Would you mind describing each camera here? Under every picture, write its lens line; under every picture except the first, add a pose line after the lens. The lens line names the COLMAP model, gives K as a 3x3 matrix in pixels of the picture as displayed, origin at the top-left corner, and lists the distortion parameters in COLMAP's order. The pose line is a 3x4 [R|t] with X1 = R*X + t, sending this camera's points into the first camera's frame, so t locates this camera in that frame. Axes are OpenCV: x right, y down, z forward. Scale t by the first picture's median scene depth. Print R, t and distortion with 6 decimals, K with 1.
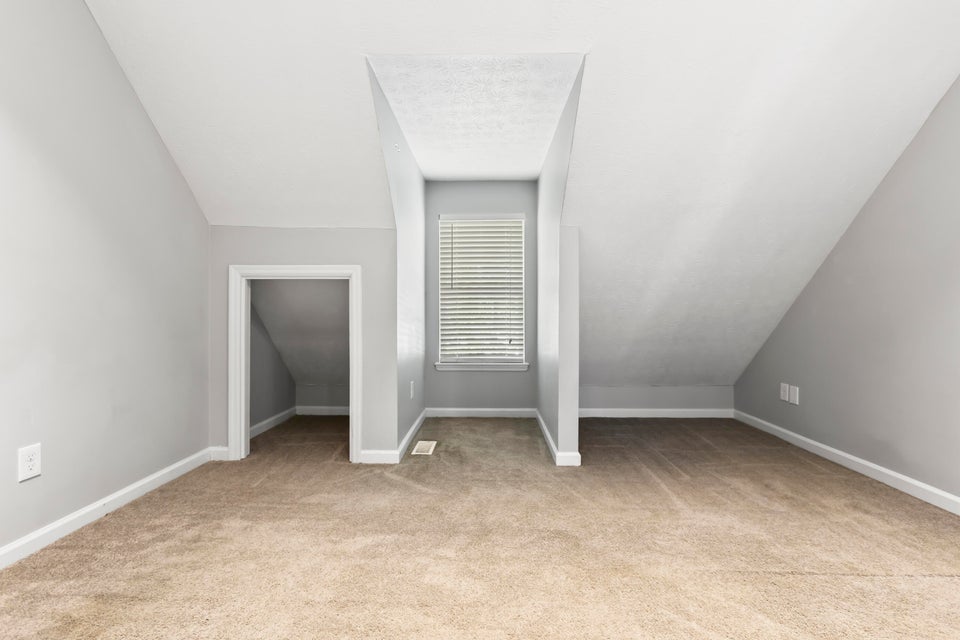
lens RADIAL K [[423.4, 0, 478.6], [0, 423.4, 318.8], [0, 0, 1]] dist [-0.006827, 0.002308]
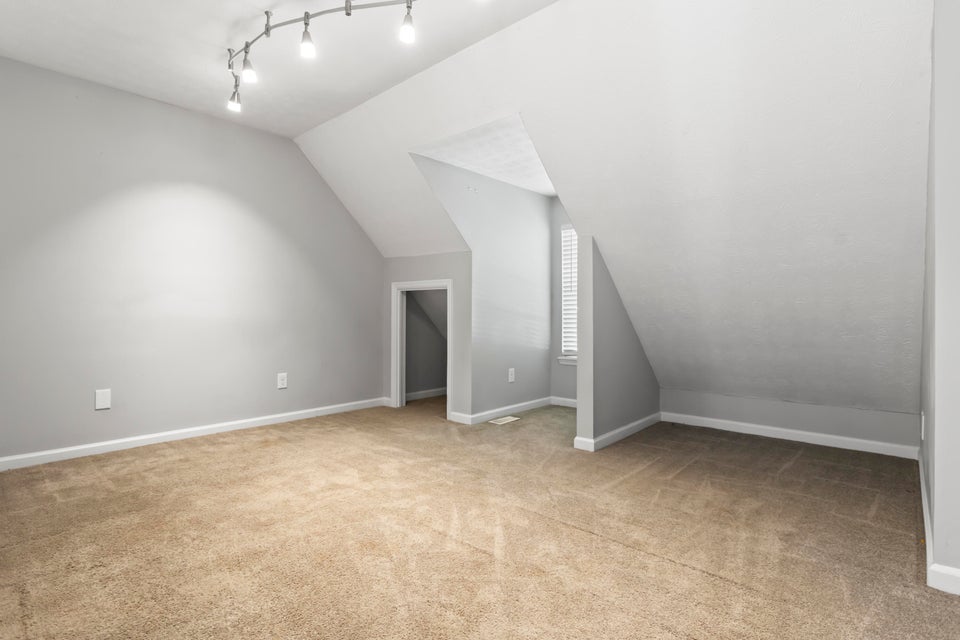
lens RADIAL K [[477.3, 0, 481.9], [0, 477.3, 316.1], [0, 0, 1]] dist [-0.006699, 0.003799]
pose [[0.755775, 0.002067, -0.654828, 0.908633], [-0.007294, 0.999960, -0.005262, 0.004486], [0.654791, 0.008753, 0.755759, -0.136054]]
